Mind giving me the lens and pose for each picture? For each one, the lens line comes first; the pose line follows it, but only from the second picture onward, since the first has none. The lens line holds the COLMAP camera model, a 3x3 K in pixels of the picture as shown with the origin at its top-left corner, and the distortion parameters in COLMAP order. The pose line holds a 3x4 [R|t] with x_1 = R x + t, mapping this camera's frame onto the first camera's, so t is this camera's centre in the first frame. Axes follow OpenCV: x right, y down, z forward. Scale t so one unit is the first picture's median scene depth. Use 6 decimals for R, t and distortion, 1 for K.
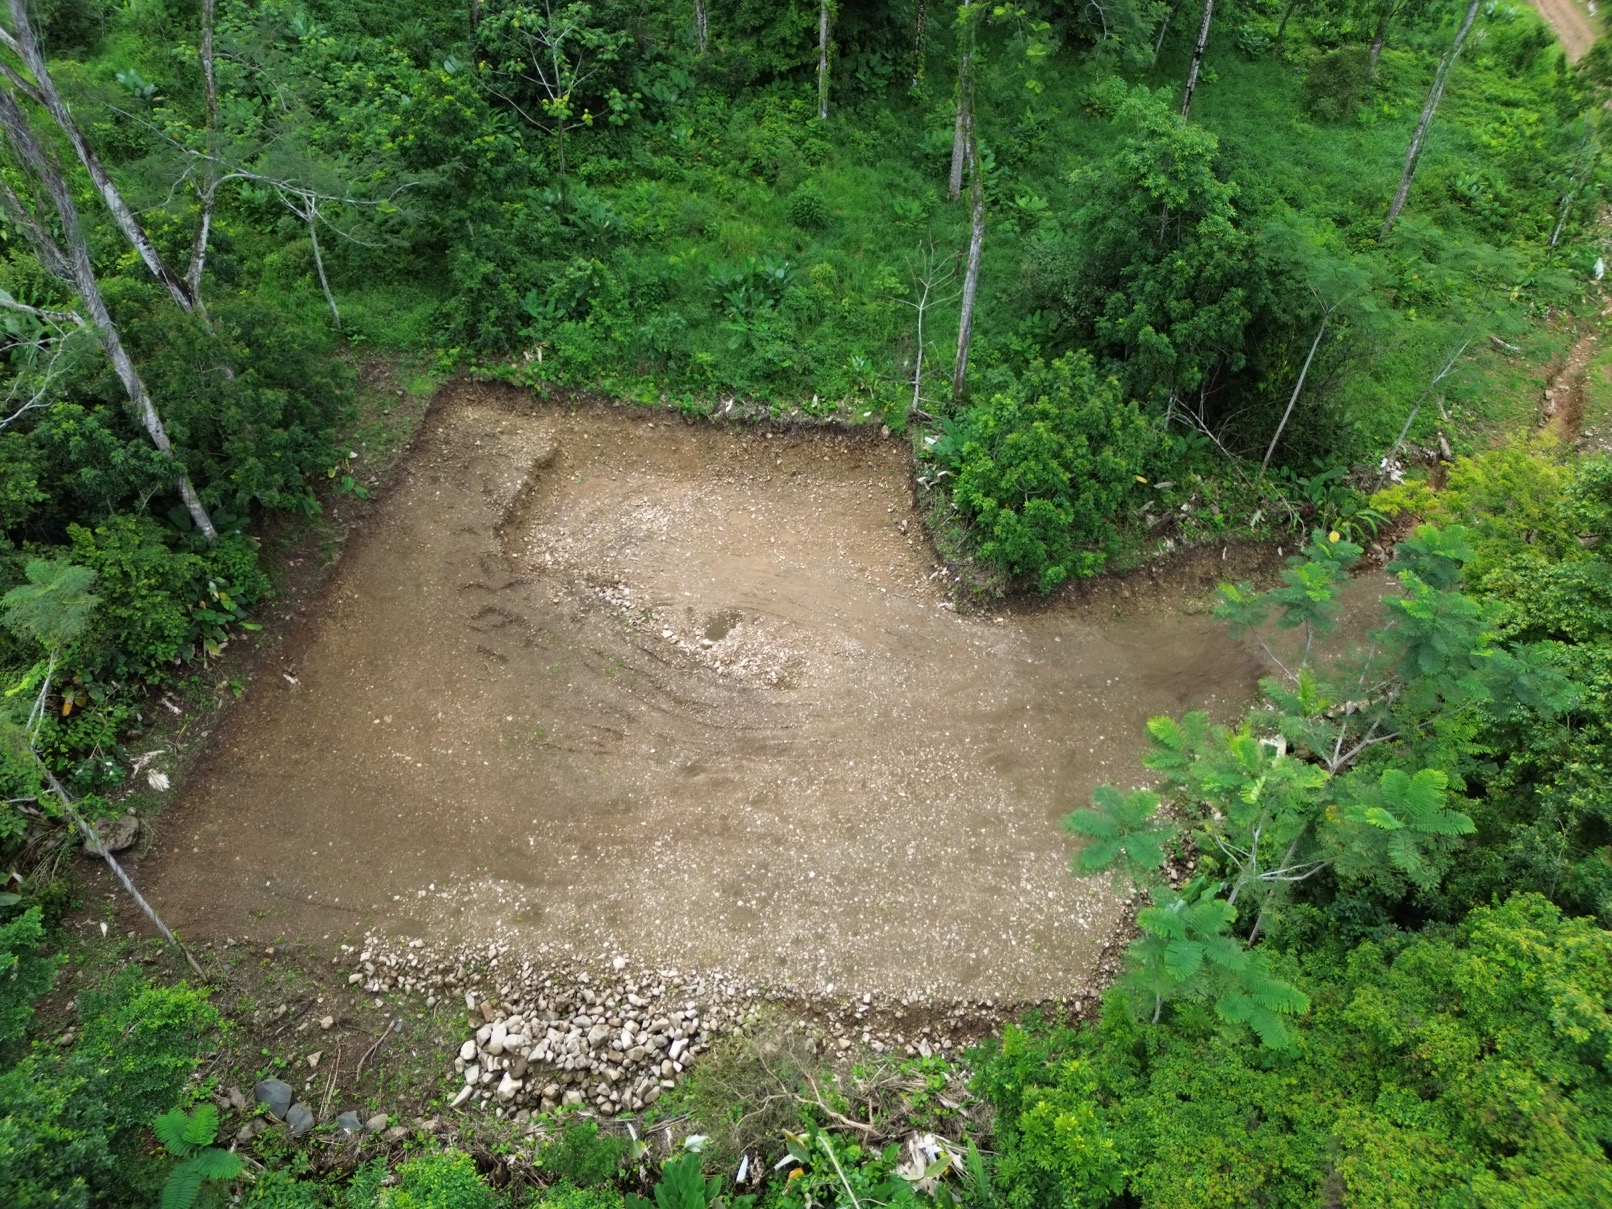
lens RADIAL K [[1133.6, 0, 806.0], [0, 1133.6, 604.5], [0, 0, 1]] dist [0.122207, -0.162469]
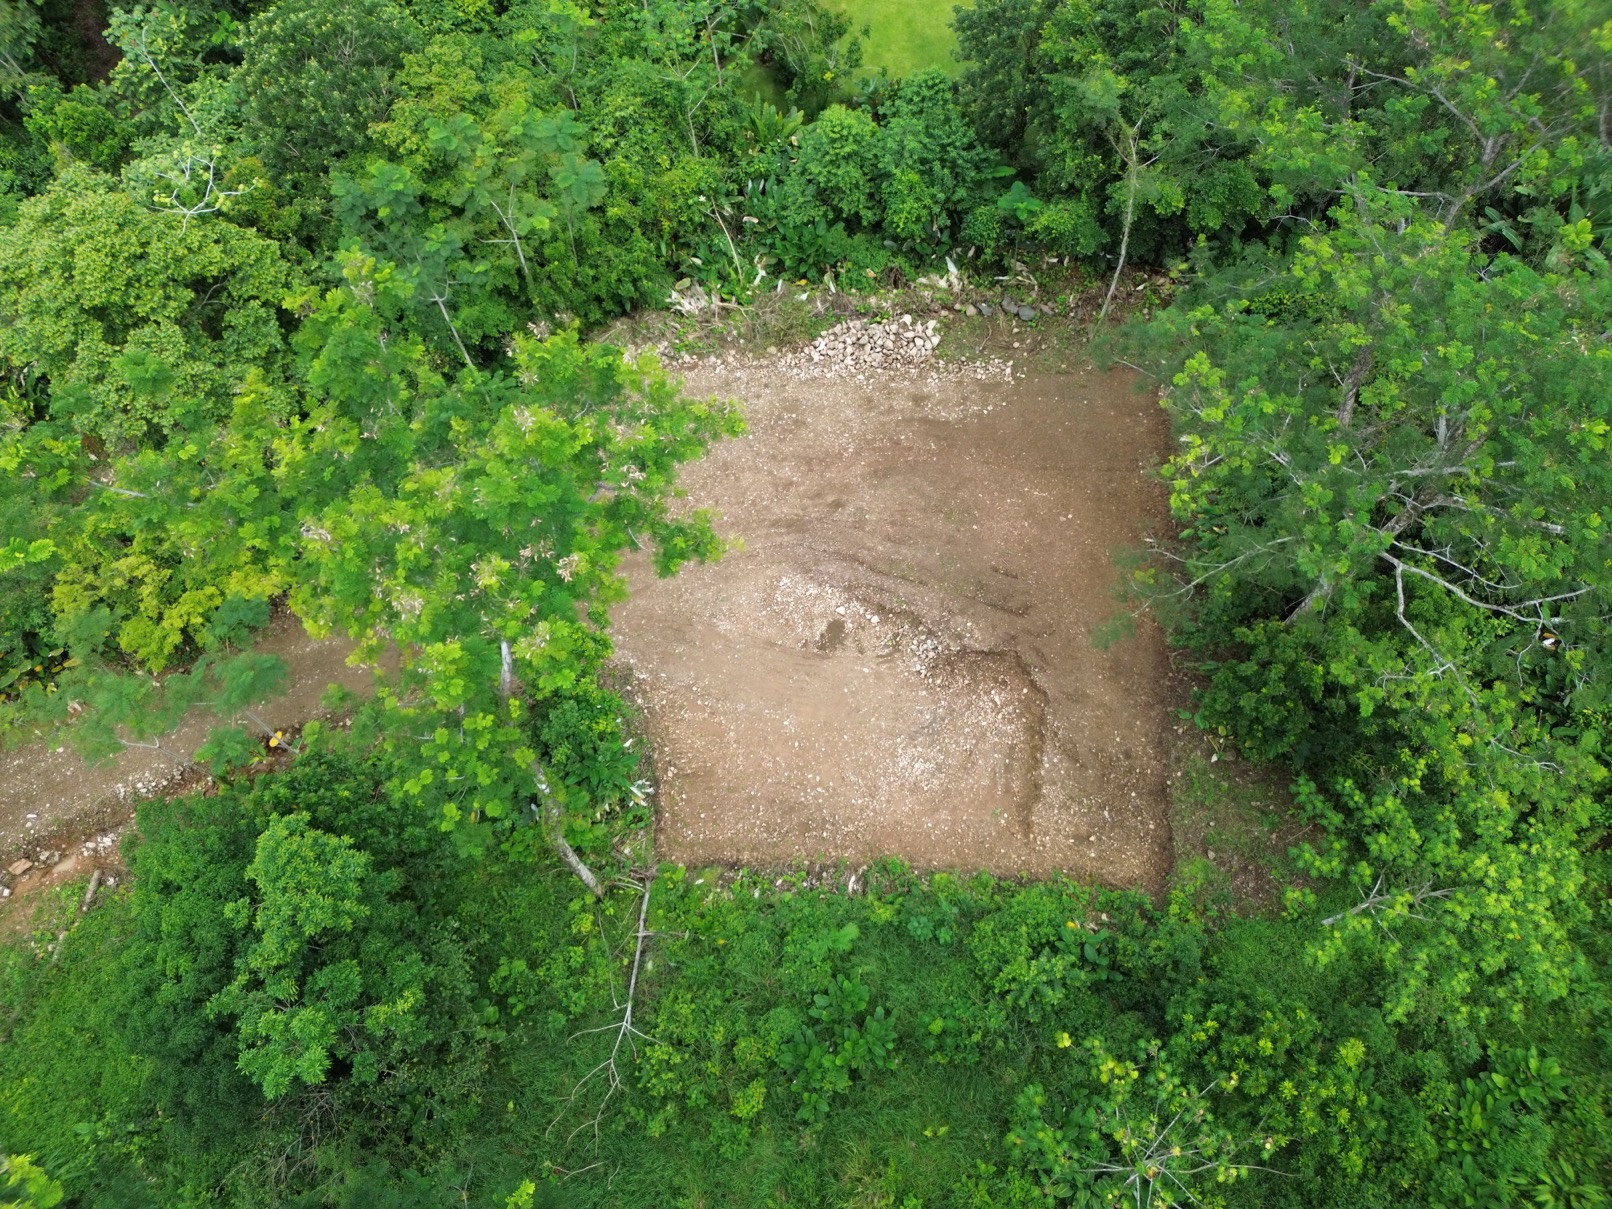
lens RADIAL K [[1133.6, 0, 806.0], [0, 1133.6, 604.5], [0, 0, 1]] dist [0.122207, -0.162469]
pose [[-0.998734, 0.050235, -0.002645, -0.049961], [-0.020794, -0.364385, 0.931016, -1.179007], [0.045806, 0.929892, 0.364969, 0.579399]]
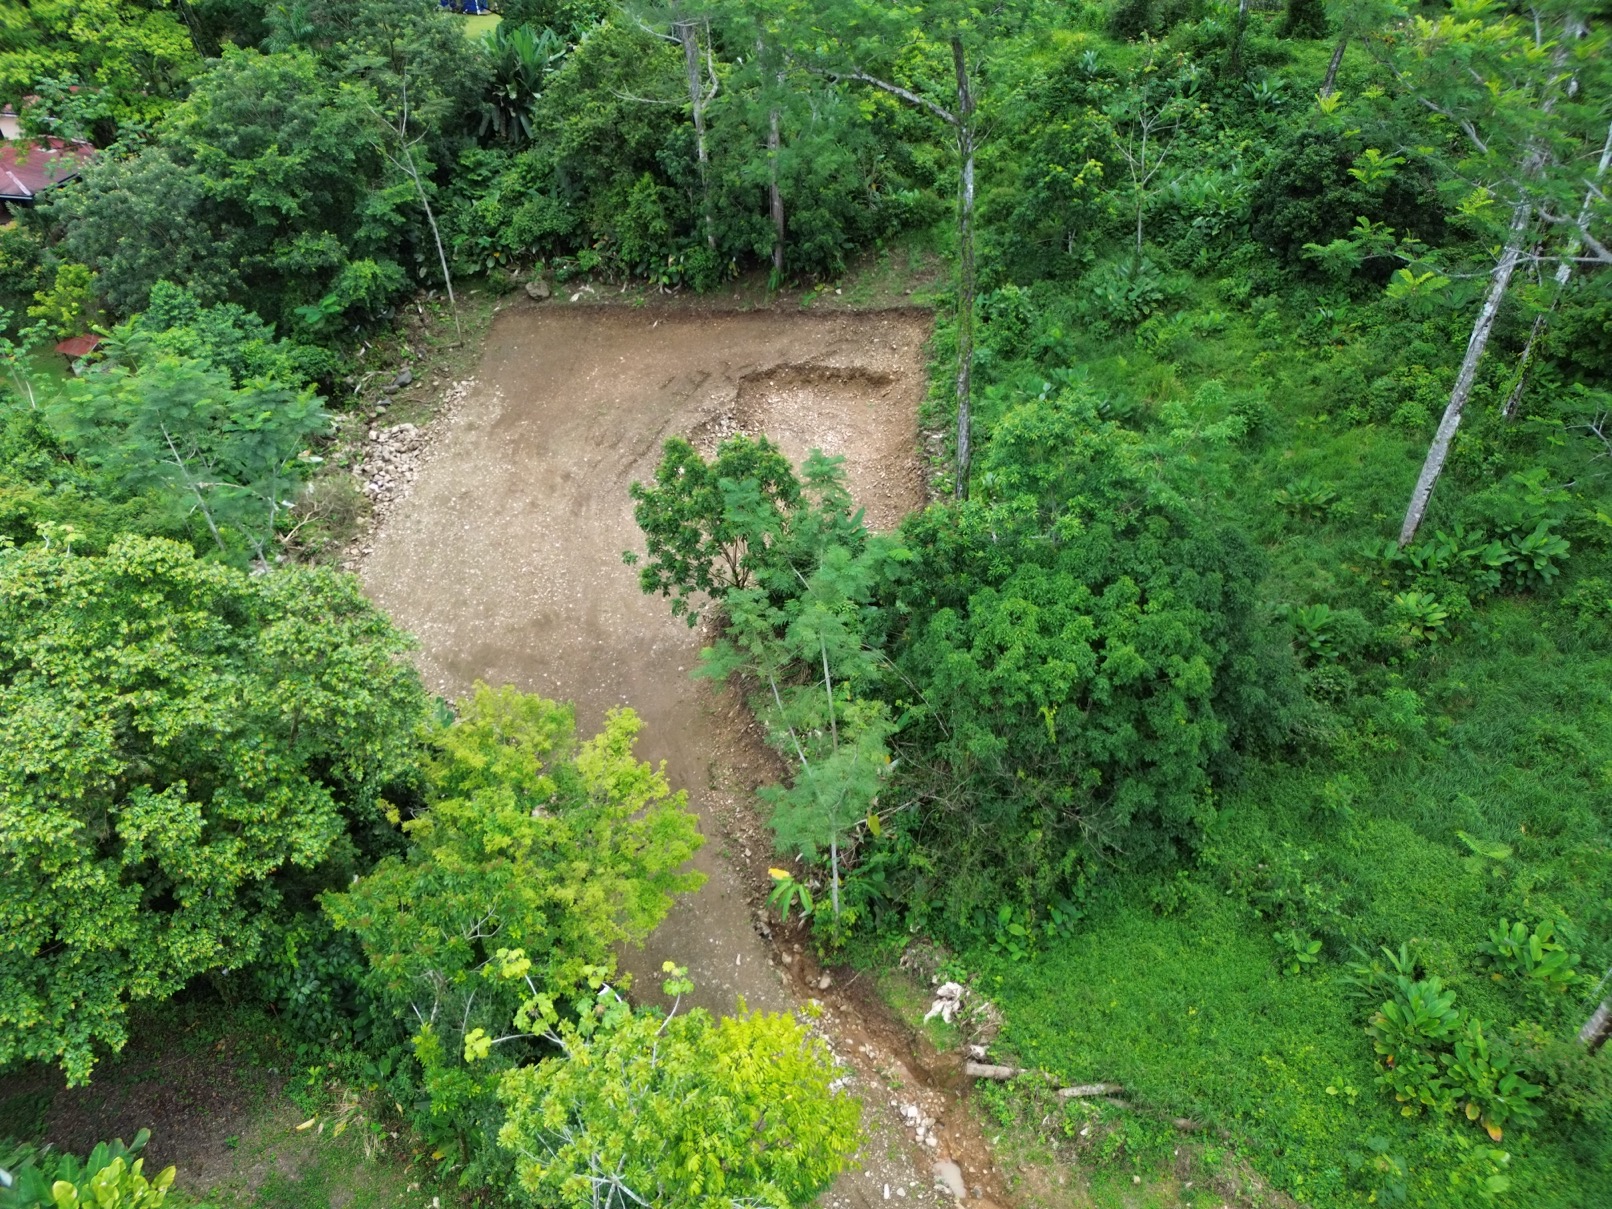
lens RADIAL K [[1133.6, 0, 806.0], [0, 1133.6, 604.5], [0, 0, 1]] dist [0.122207, -0.162469]
pose [[0.007388, 0.641442, -0.767136, 1.088452], [-0.686776, 0.560864, 0.462353, -0.625510], [0.726832, 0.523435, 0.444670, 0.637462]]
